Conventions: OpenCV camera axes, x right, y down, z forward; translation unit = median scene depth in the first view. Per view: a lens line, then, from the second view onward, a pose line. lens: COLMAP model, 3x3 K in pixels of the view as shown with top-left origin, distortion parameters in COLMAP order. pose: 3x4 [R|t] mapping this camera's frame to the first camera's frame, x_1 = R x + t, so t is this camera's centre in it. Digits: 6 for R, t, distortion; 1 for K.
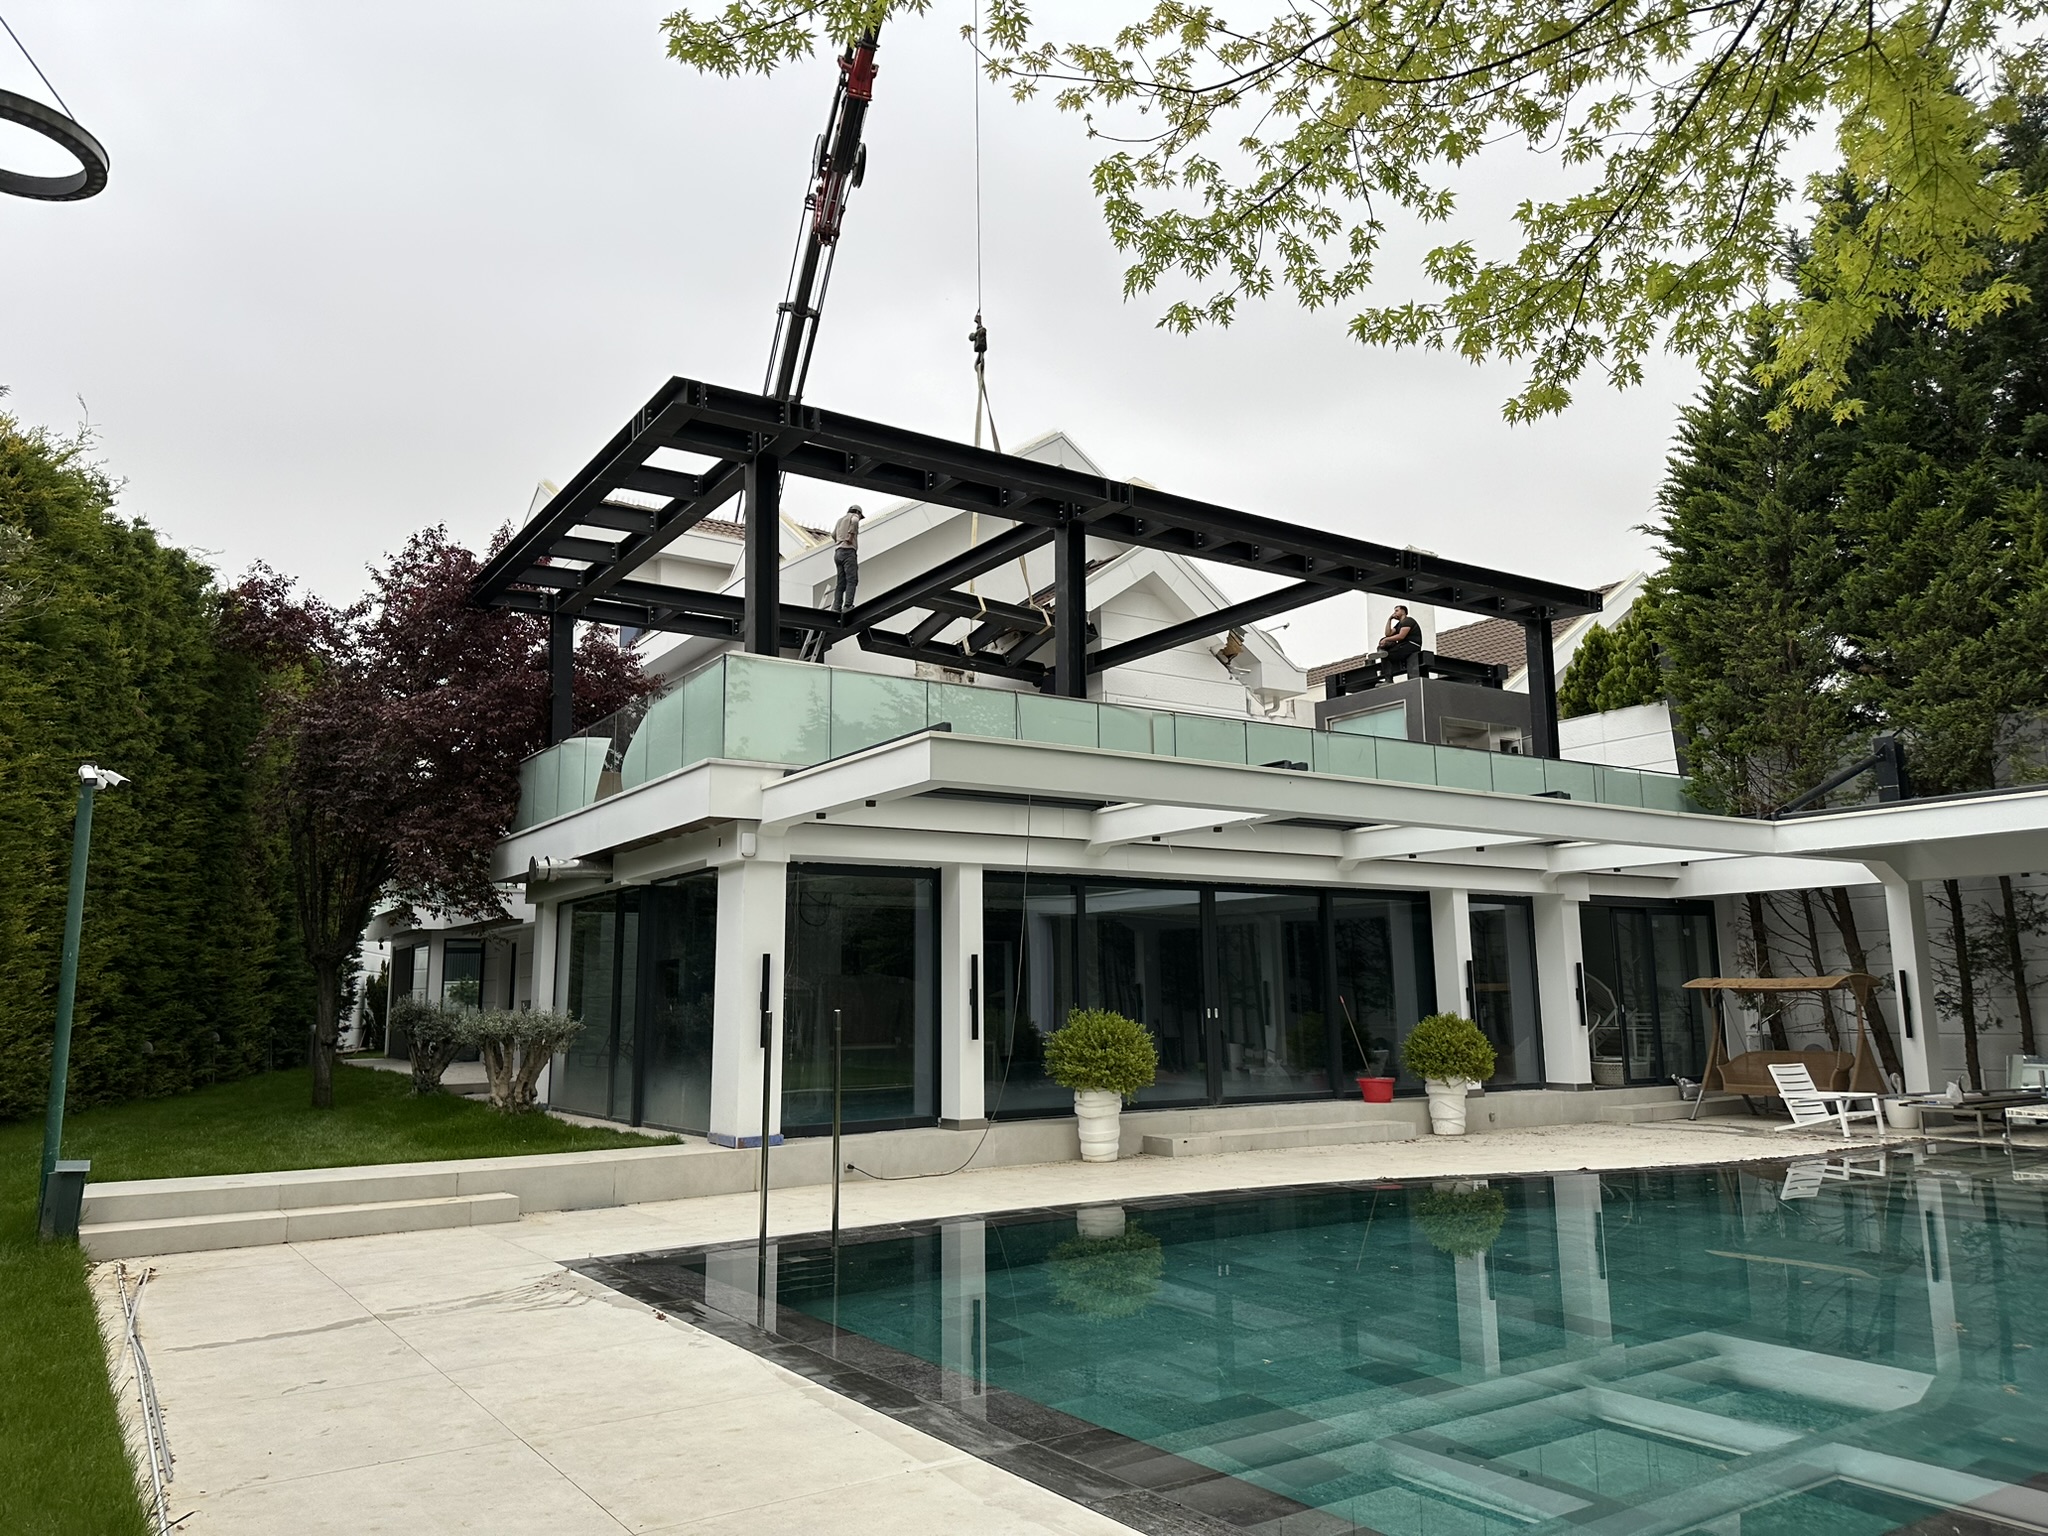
lens RADIAL K [[1437.9, 0, 1013.5], [0, 1437.9, 776.1], [0, 0, 1]] dist [0.071970, -0.076957]
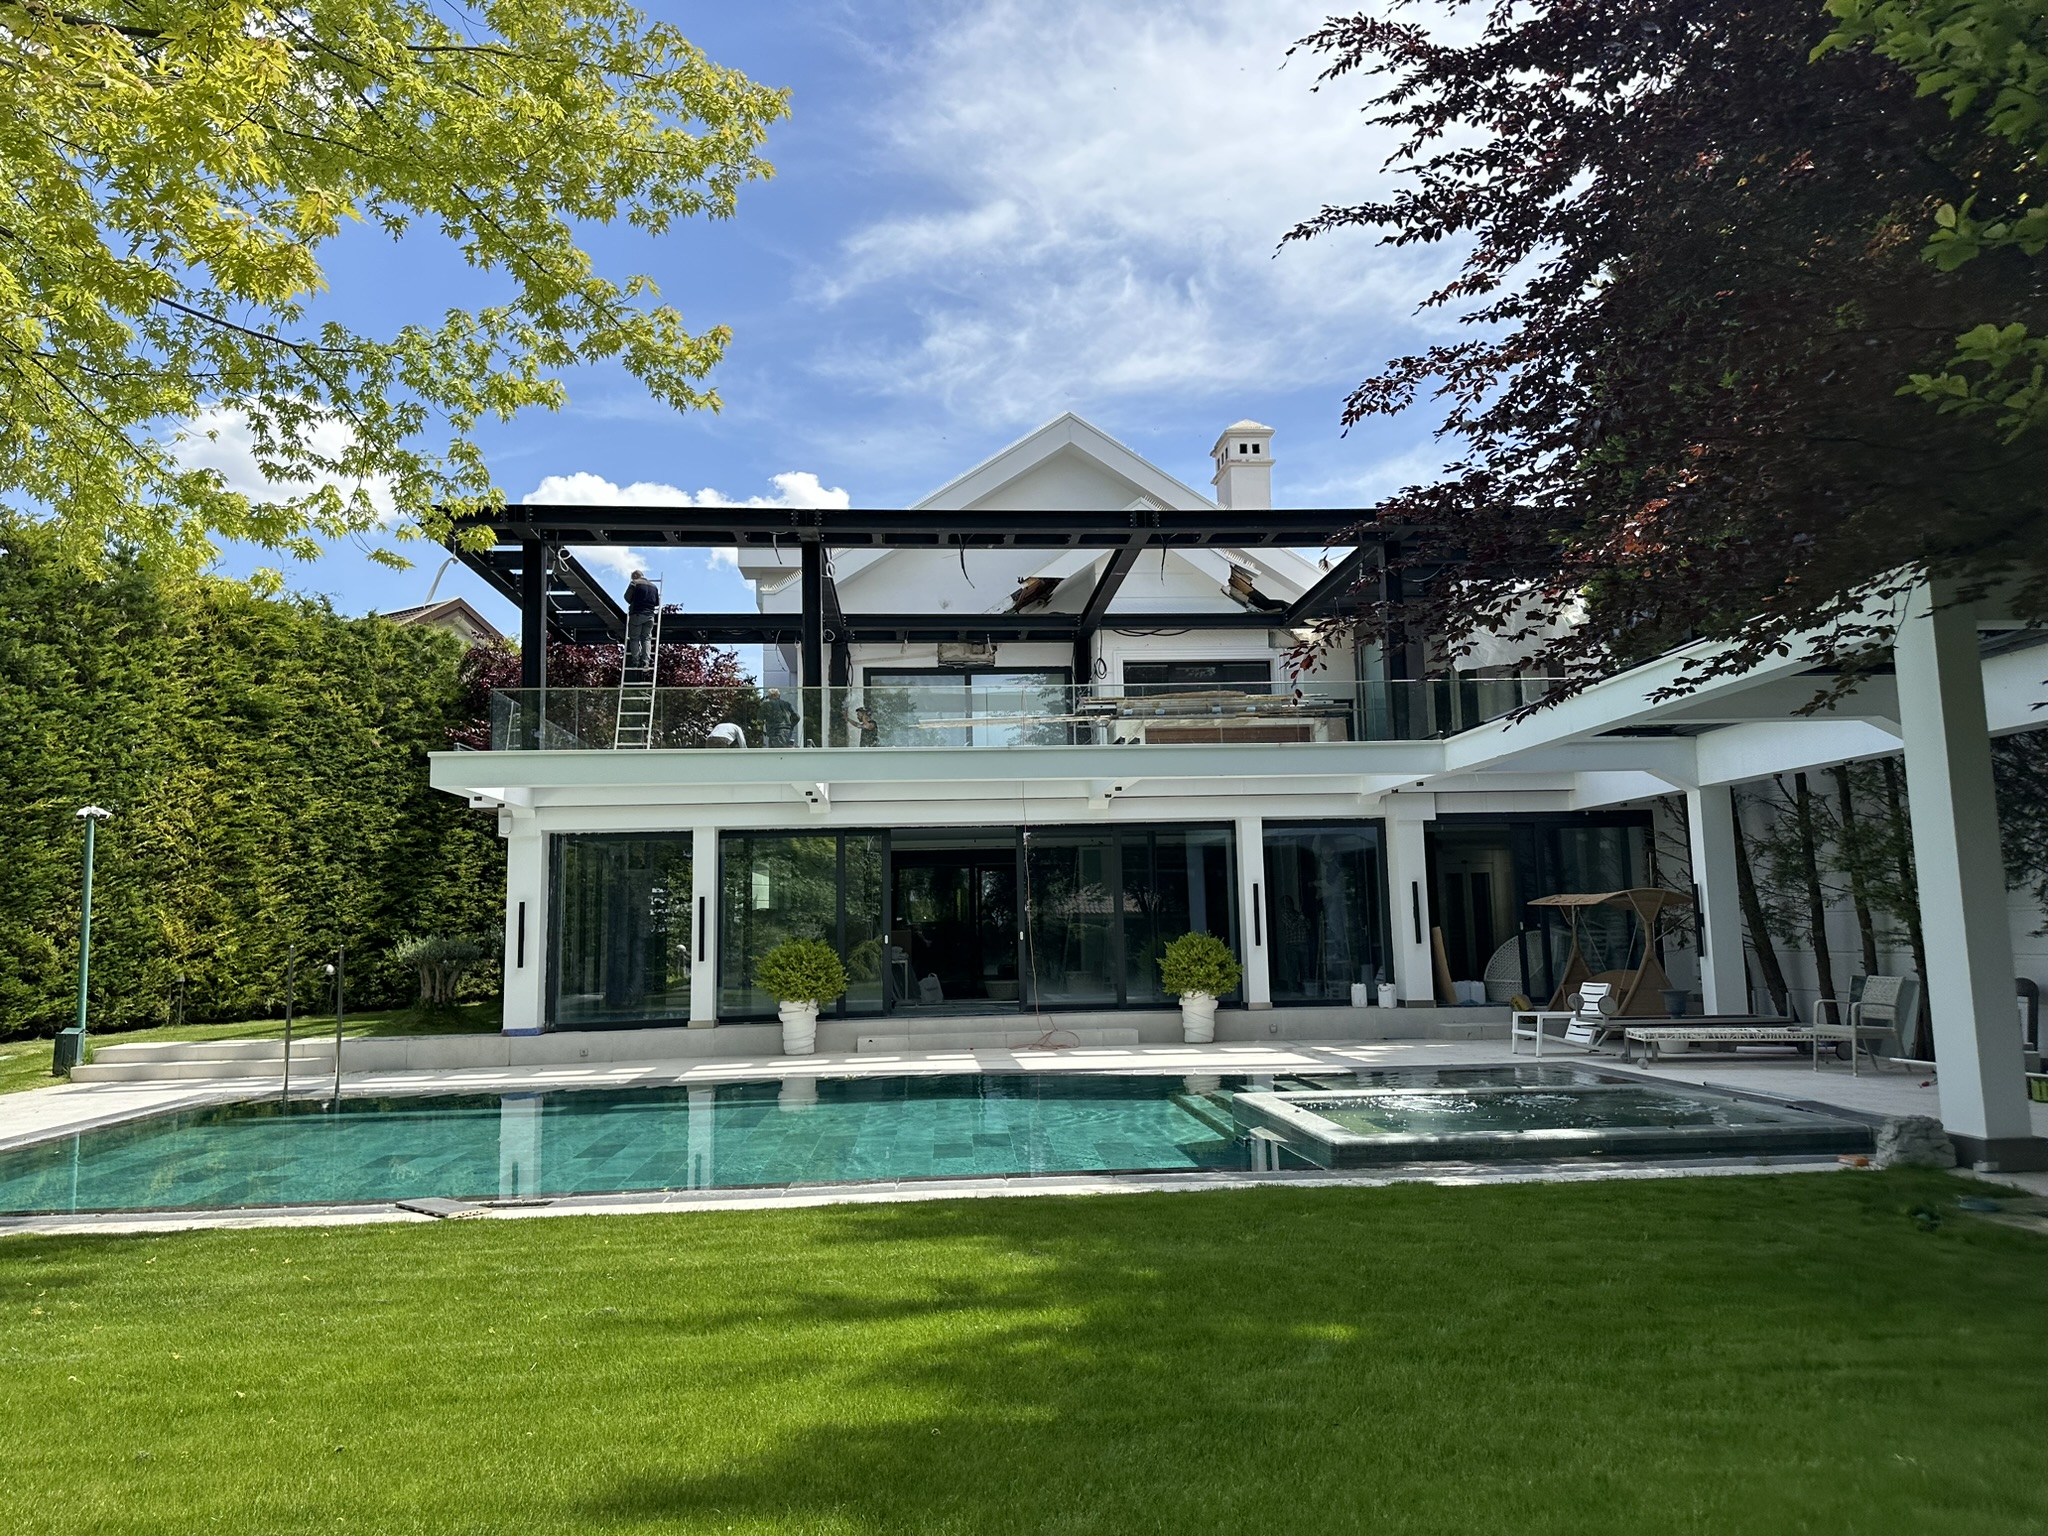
lens RADIAL K [[1444.5, 0, 1030.2], [0, 1444.5, 758.7], [0, 0, 1]] dist [0.175478, -0.305005]
pose [[0.874641, -0.068674, -0.479882, 0.695844], [0.090052, 0.995702, 0.021639, -0.001220], [0.476334, -0.062140, 0.877066, -0.005089]]
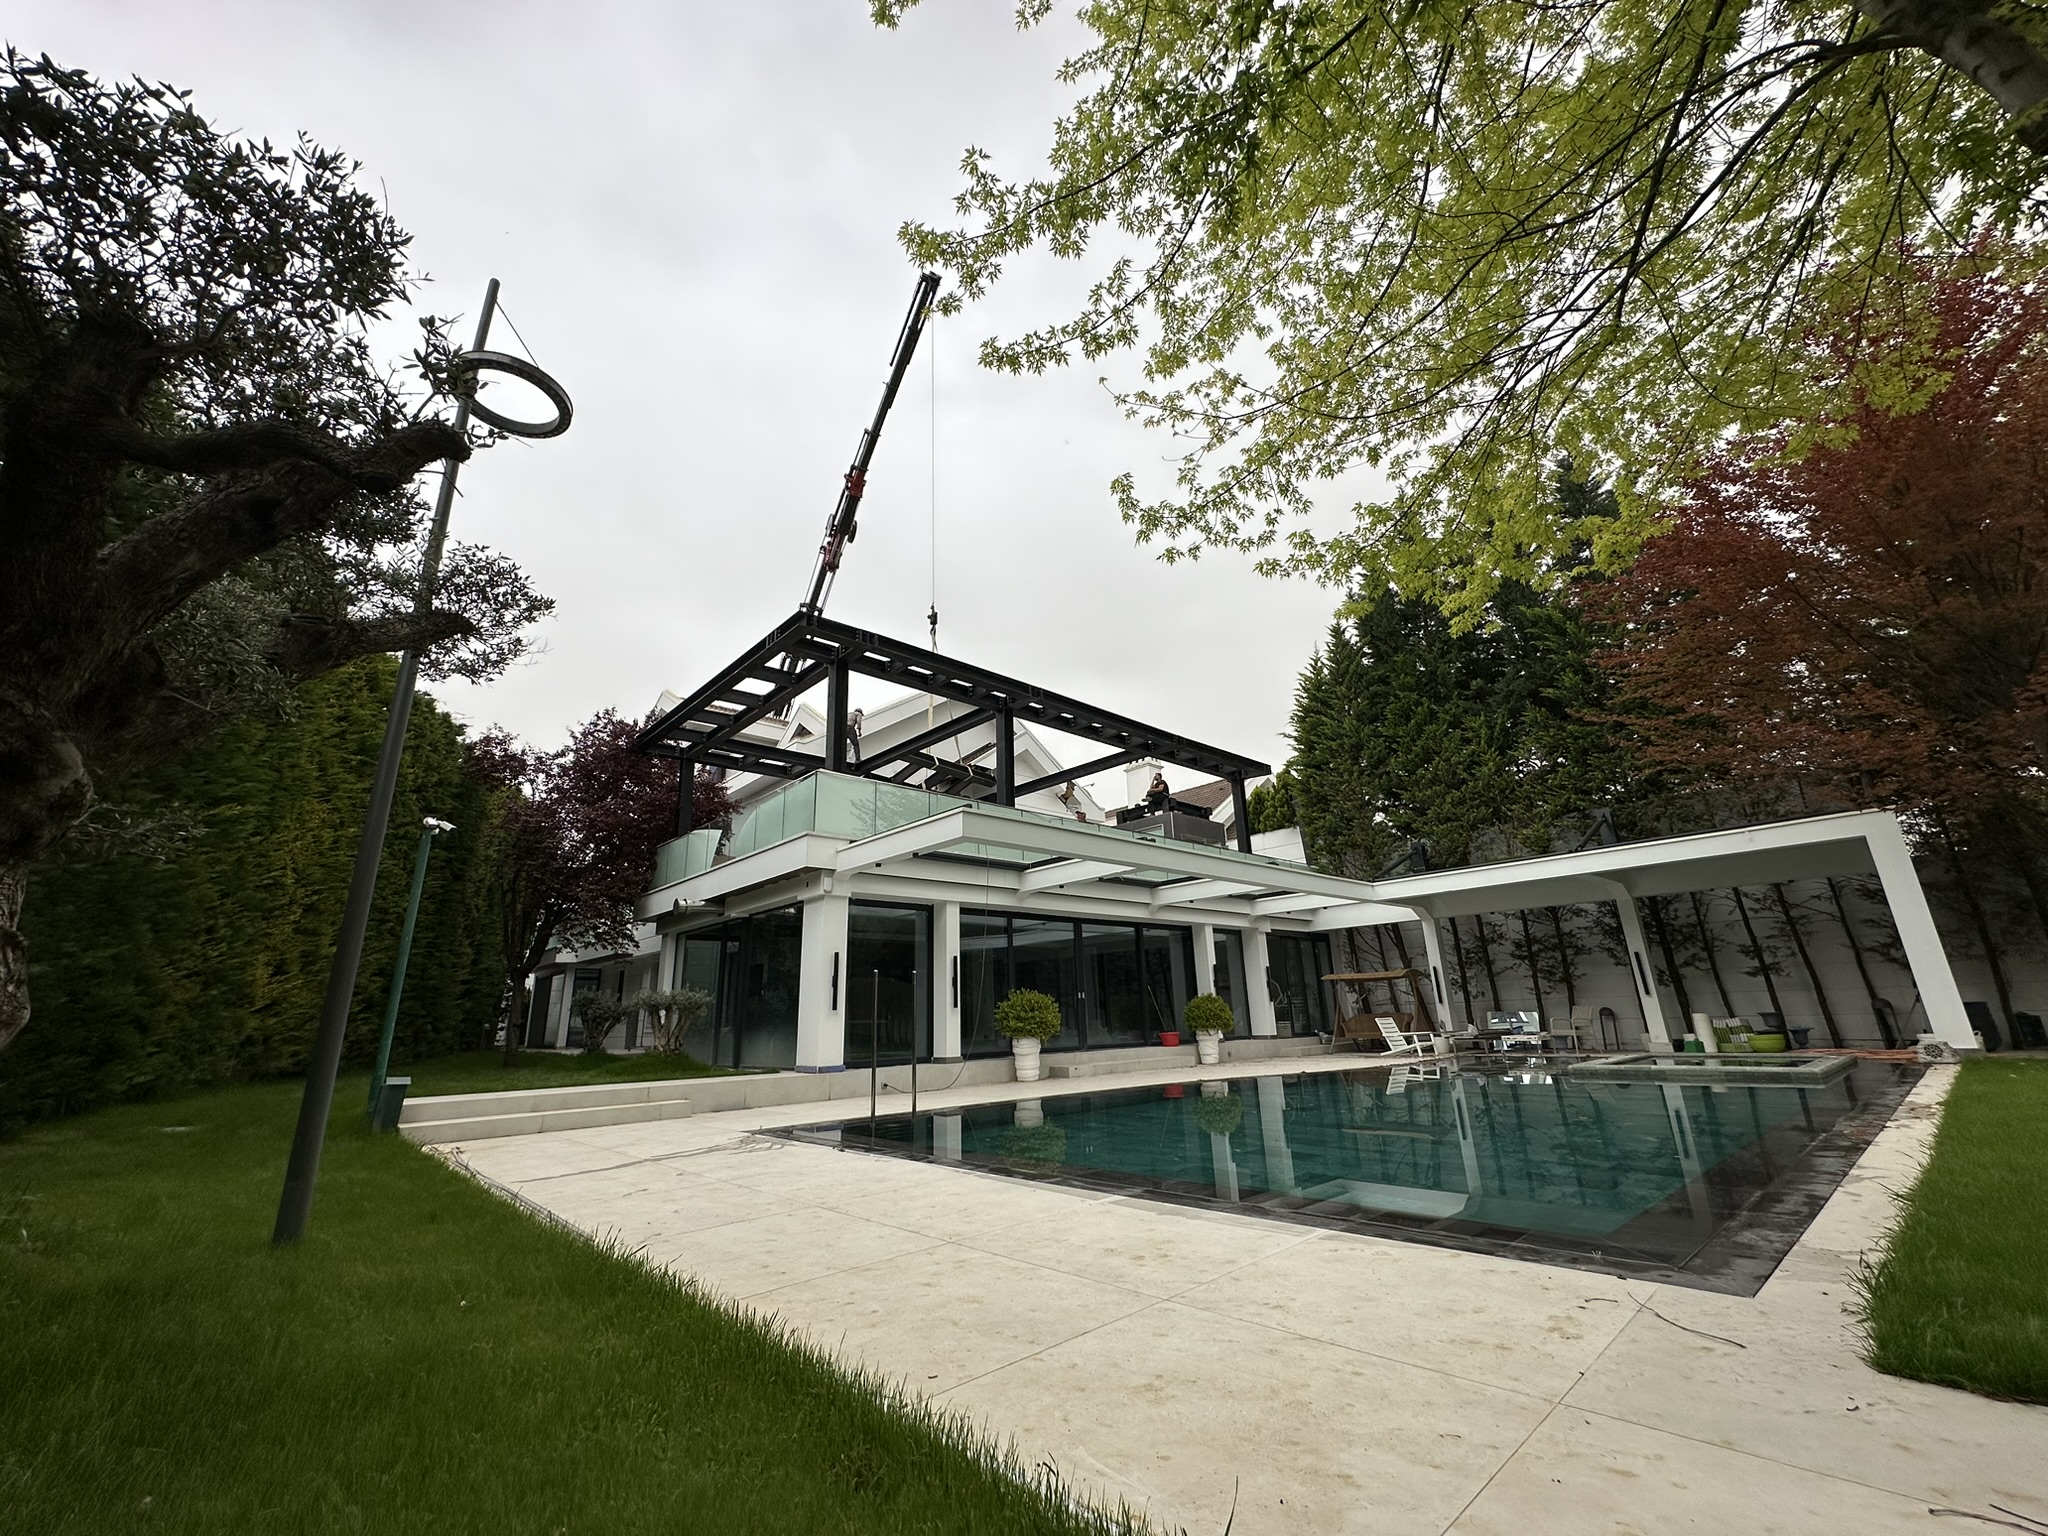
lens RADIAL K [[817.3, 0, 1024.0], [0, 817.3, 768.0], [0, 0, 1]] dist [0.000569, 0.003161]
pose [[0.987980, 0.026943, 0.152216, -0.077915], [-0.004644, 0.989422, -0.144994, 0.036069], [-0.154512, 0.142545, 0.977654, 0.020194]]
